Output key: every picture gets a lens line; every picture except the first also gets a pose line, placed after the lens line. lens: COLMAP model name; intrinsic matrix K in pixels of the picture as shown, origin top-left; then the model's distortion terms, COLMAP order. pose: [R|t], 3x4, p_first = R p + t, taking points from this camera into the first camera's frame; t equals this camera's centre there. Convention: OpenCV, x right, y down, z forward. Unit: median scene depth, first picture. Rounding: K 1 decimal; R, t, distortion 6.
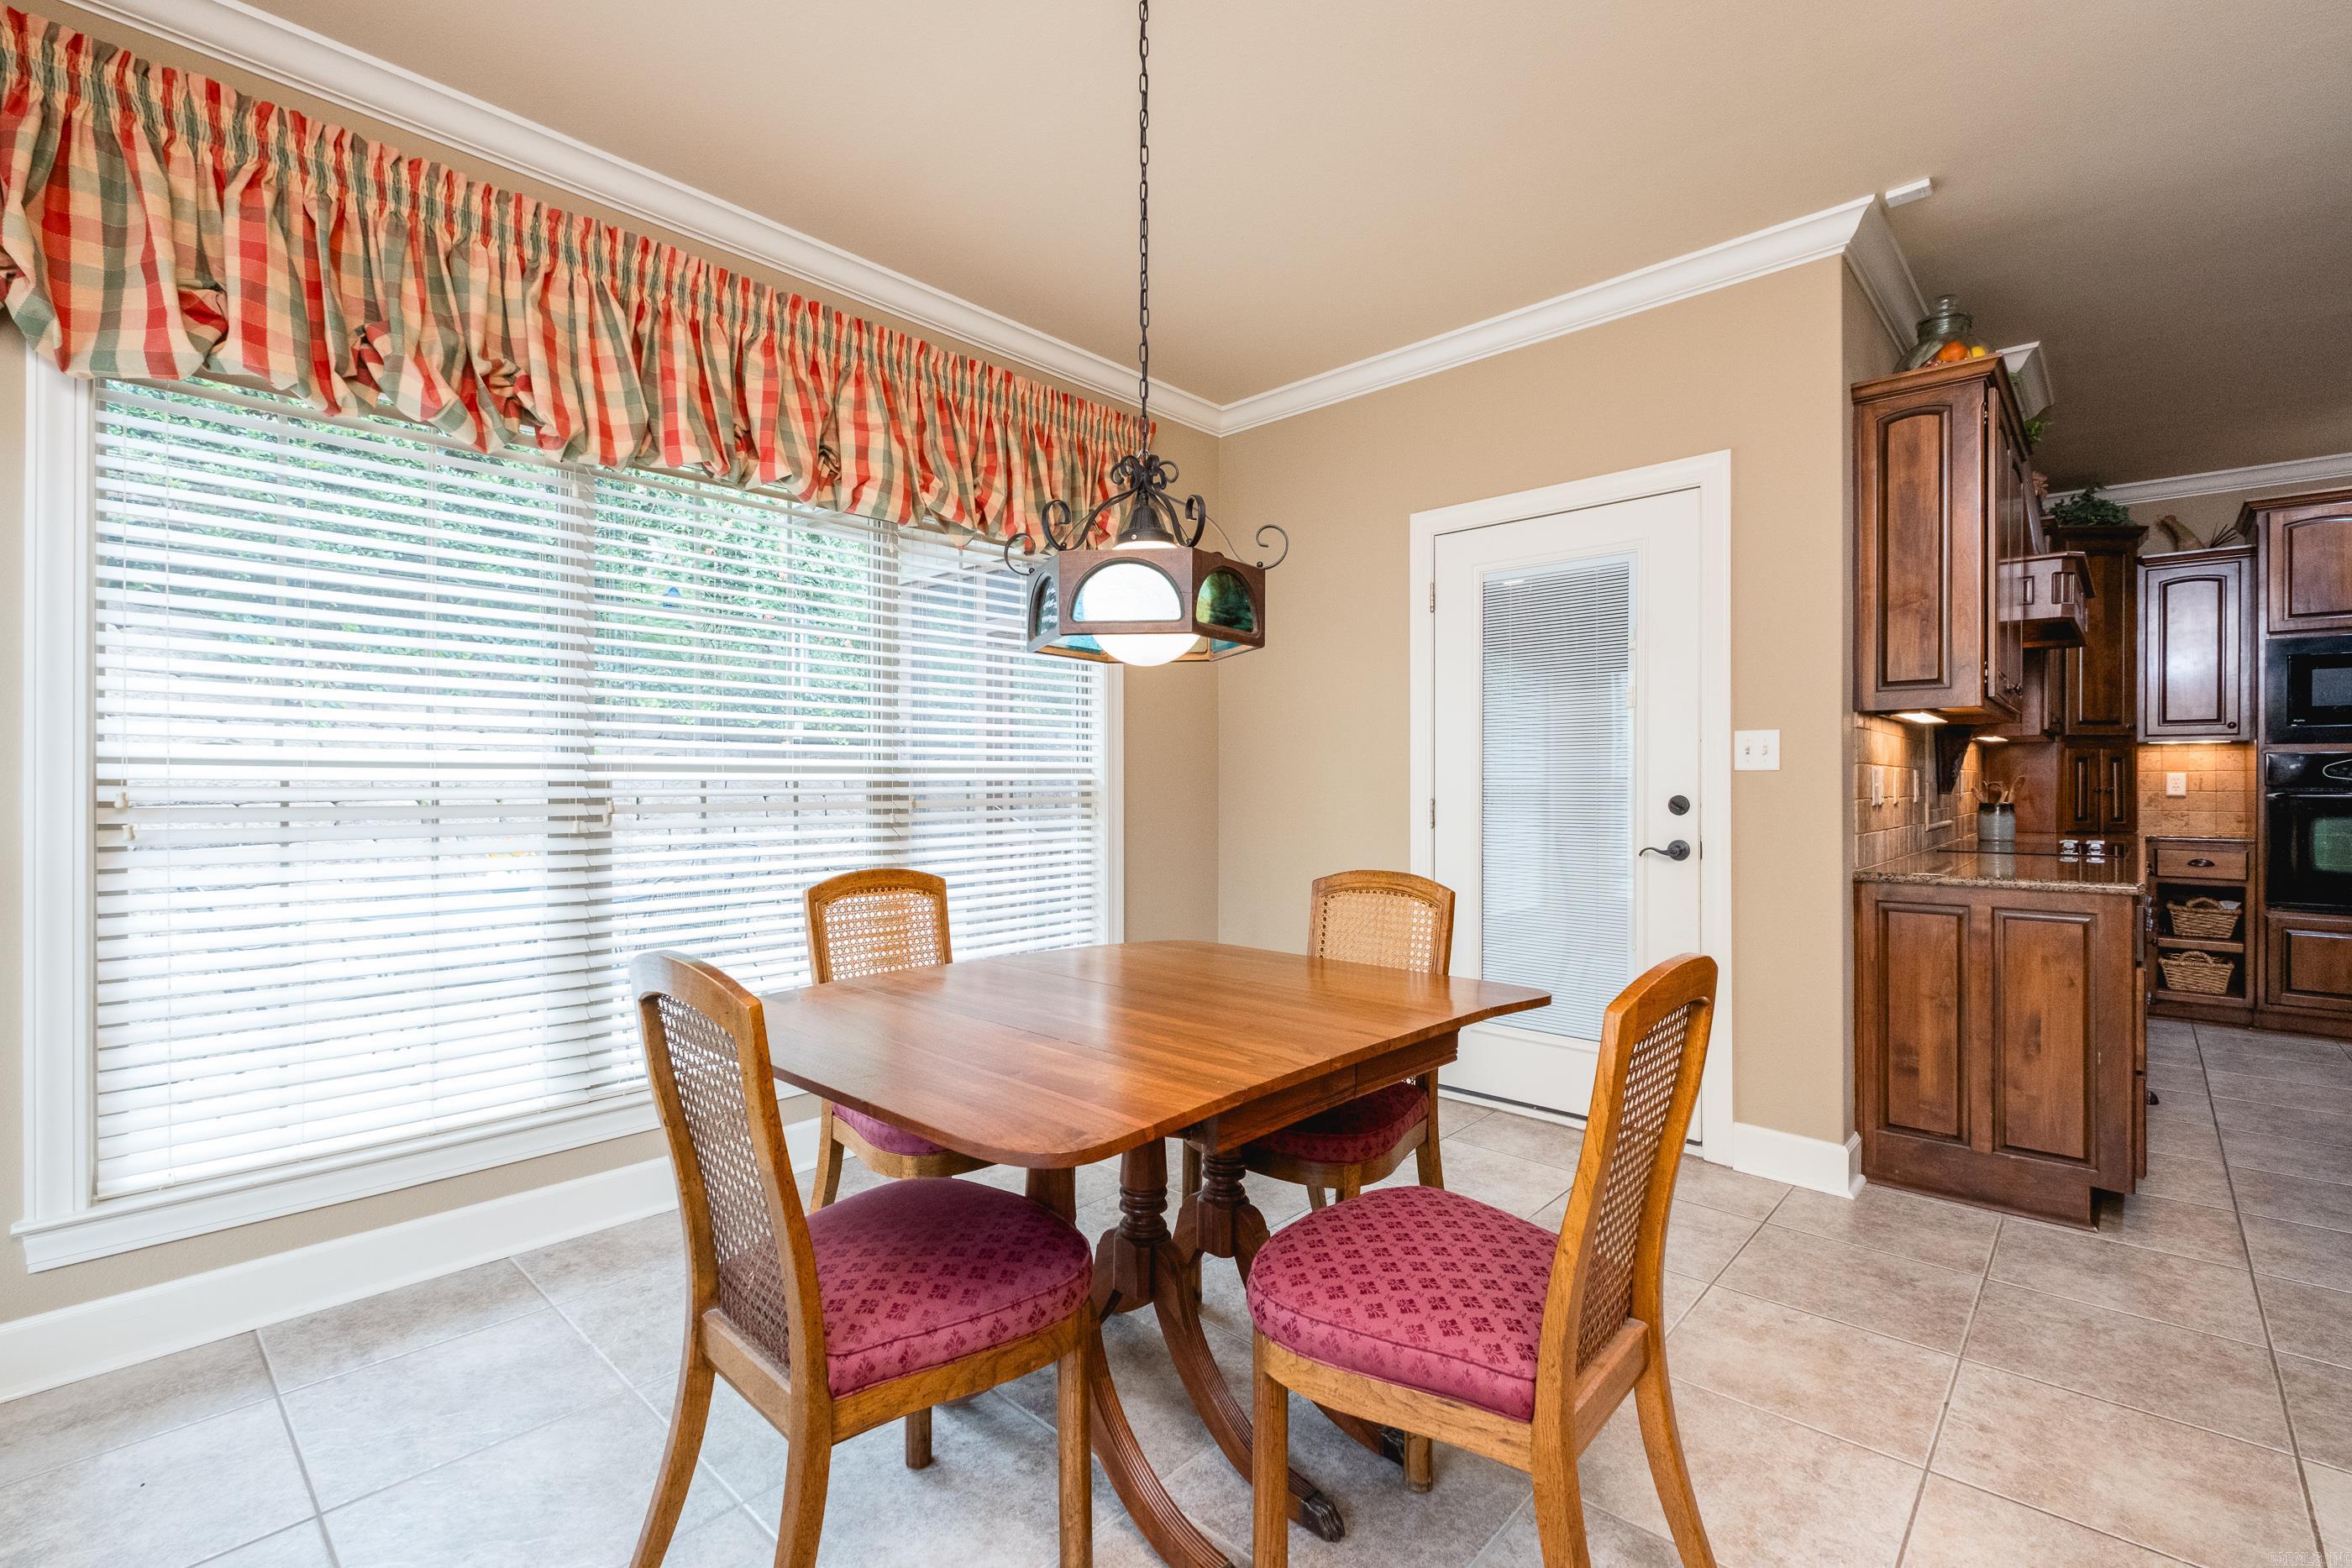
lens RADIAL K [[1026.4, 0, 1196.2], [0, 1026.4, 781.6], [0, 0, 1]] dist [0.007251, -0.006042]
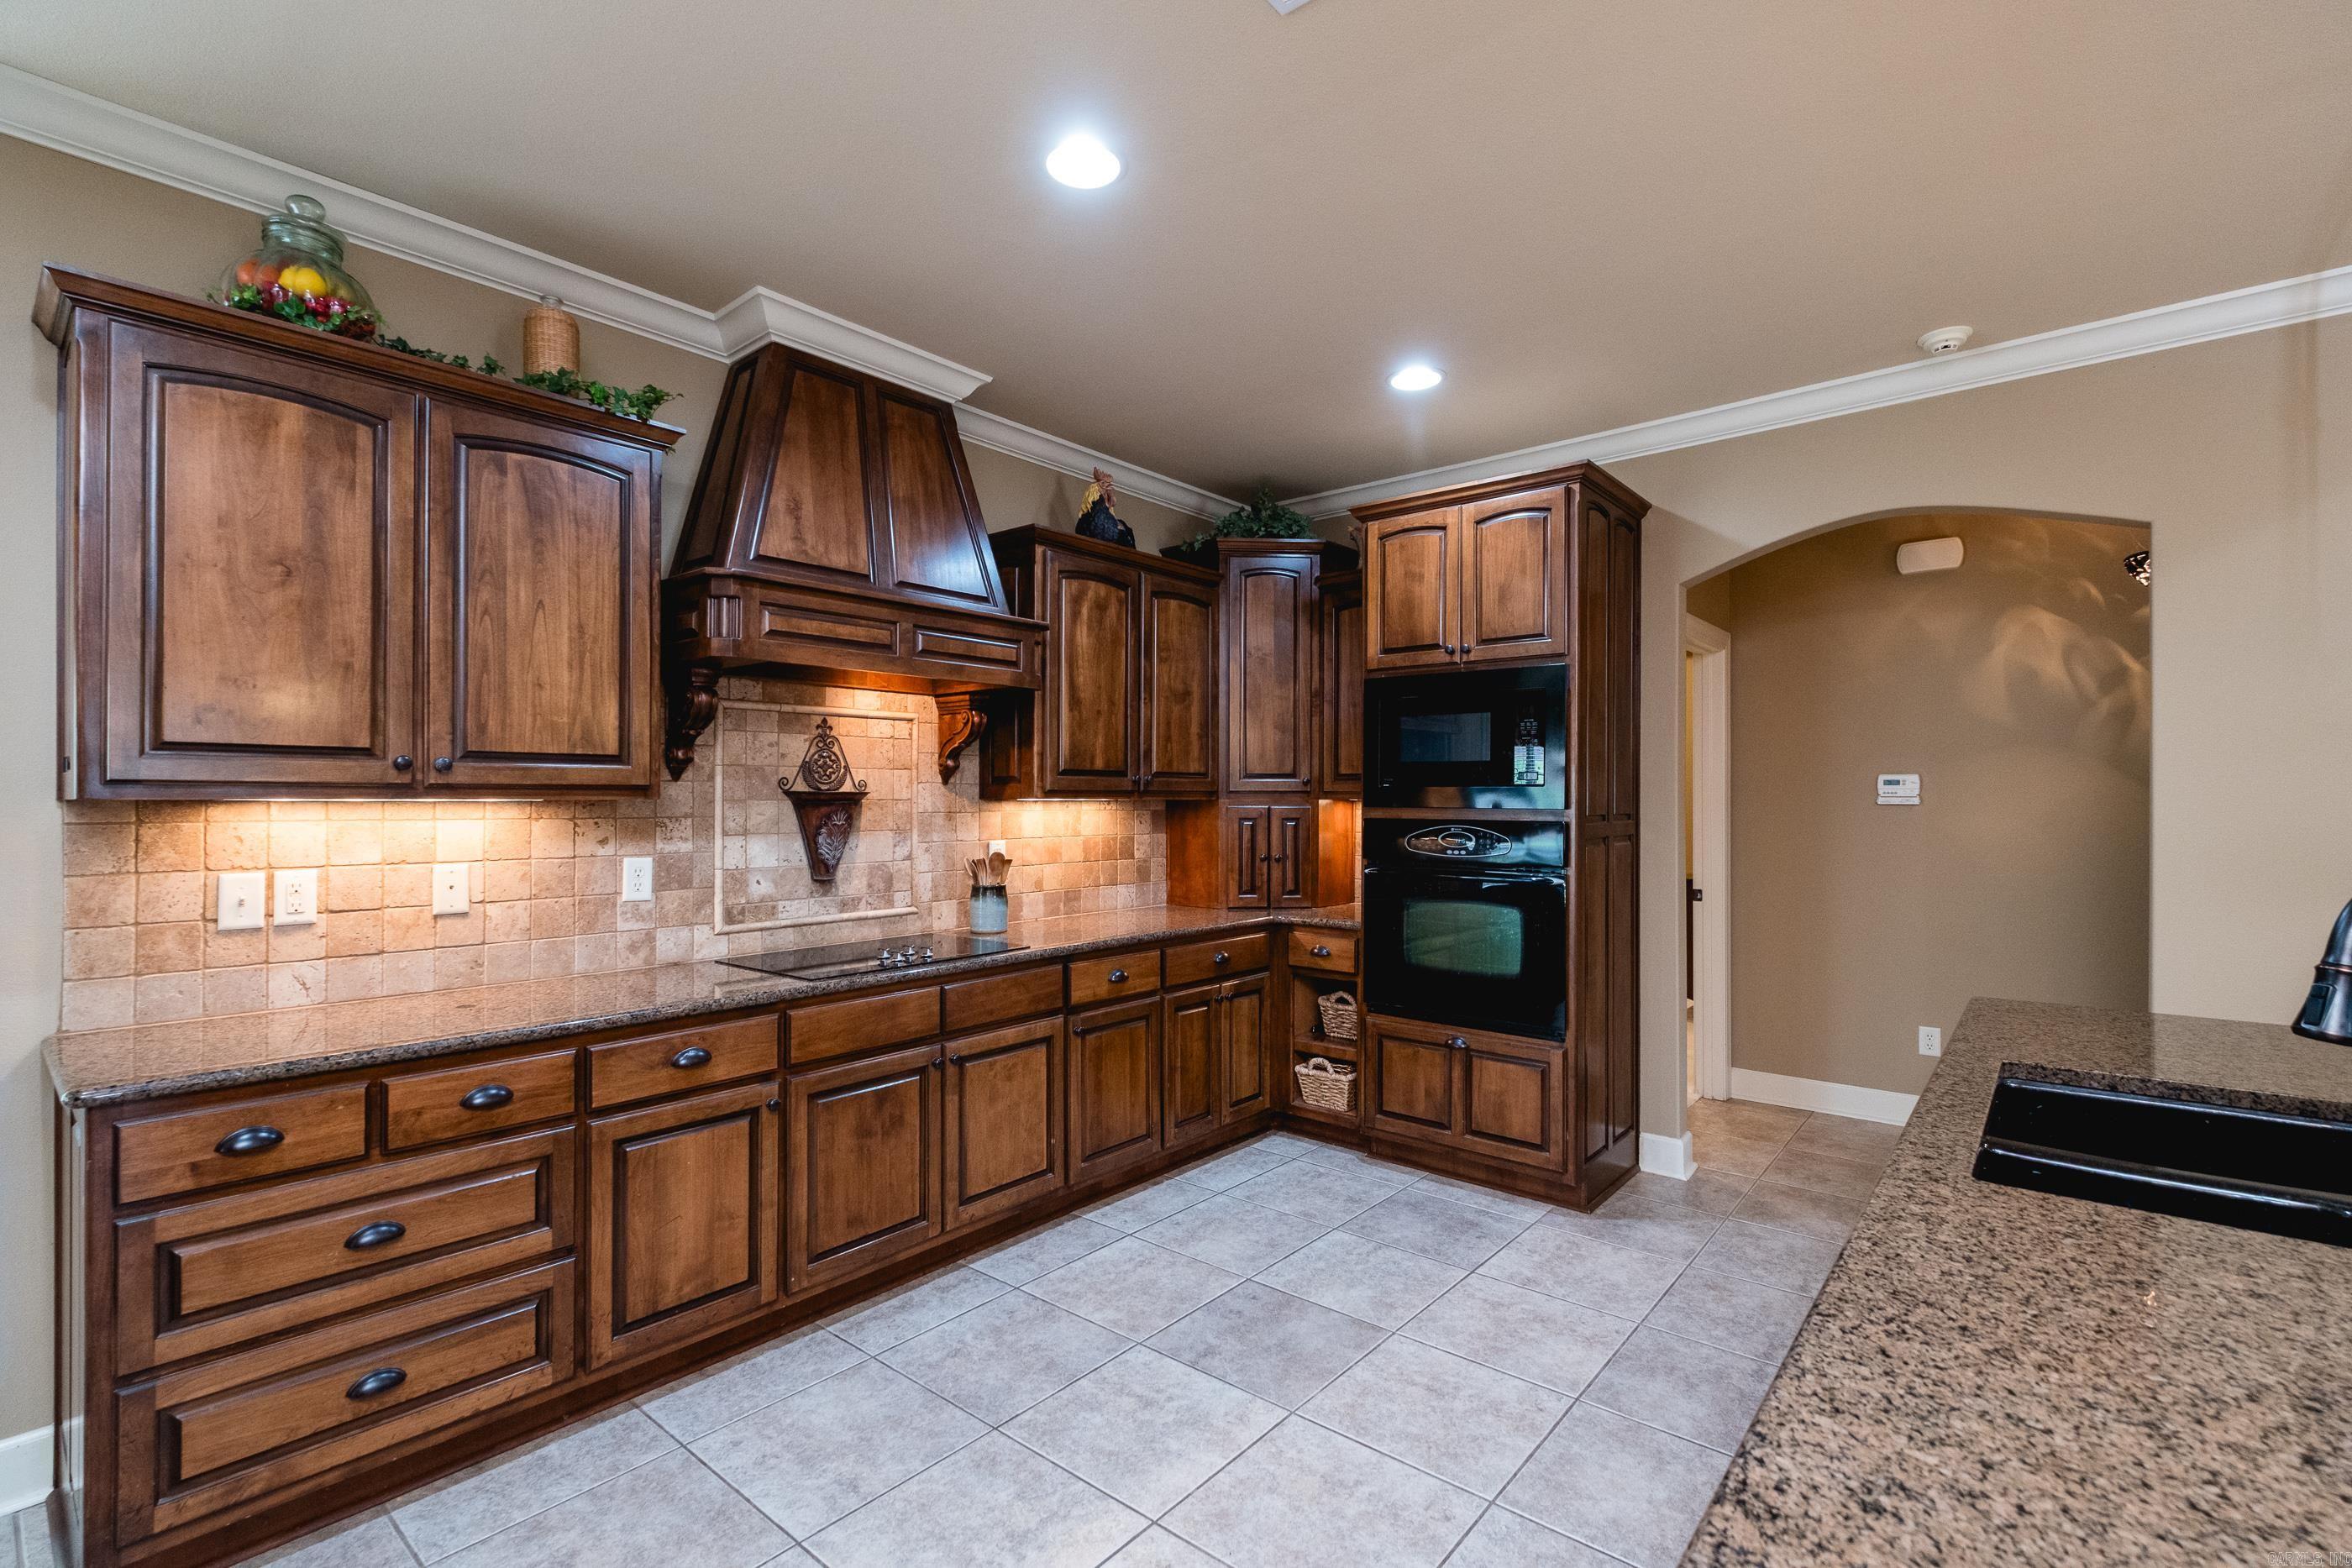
lens RADIAL K [[1026.4, 0, 1174.6], [0, 1026.4, 801.7], [0, 0, 1]] dist [0.007251, -0.006042]
pose [[0.998965, 0.006617, 0.045009, 0.830026], [-0.006504, 0.999975, -0.002660, -0.036729], [-0.045025, 0.002365, 0.998983, 0.190089]]
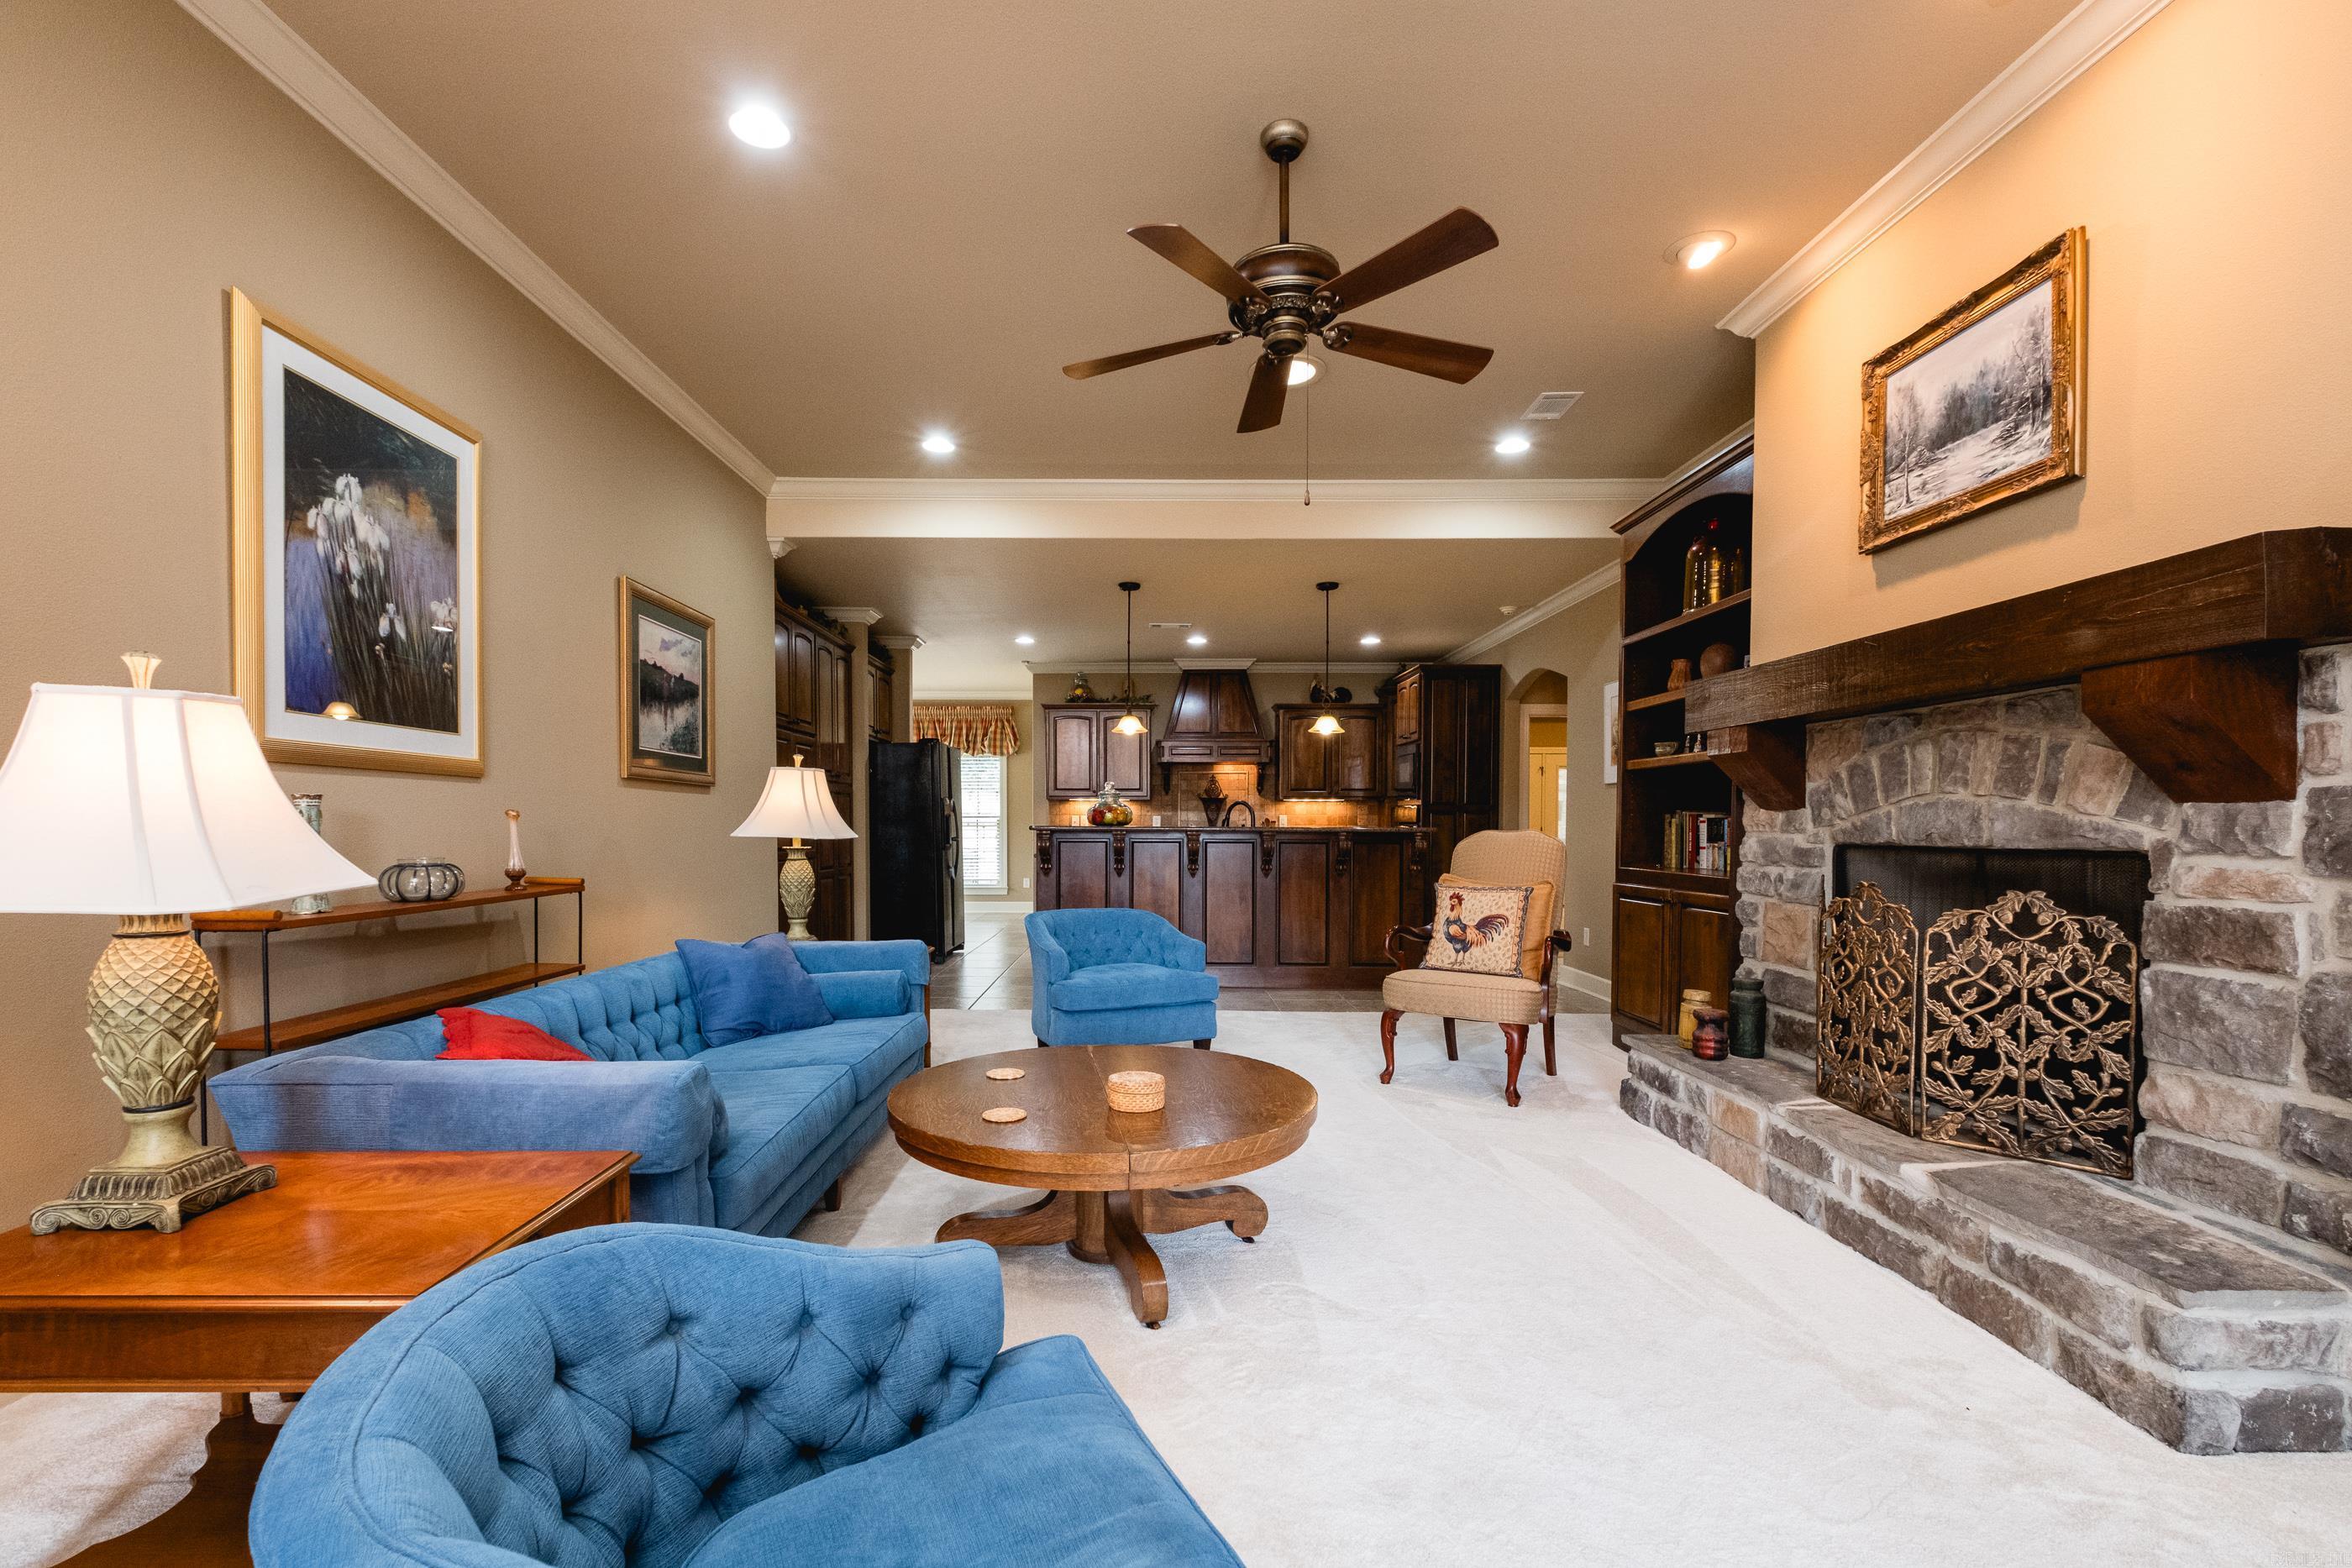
lens RADIAL K [[1026.4, 0, 1146.3], [0, 1026.4, 854.7], [0, 0, 1]] dist [0.007251, -0.006042]
pose [[0.681269, 0.030607, -0.731393, 2.095569], [-0.008464, 0.999388, 0.033939, 0.003486], [0.731984, -0.016931, 0.681111, -0.681044]]
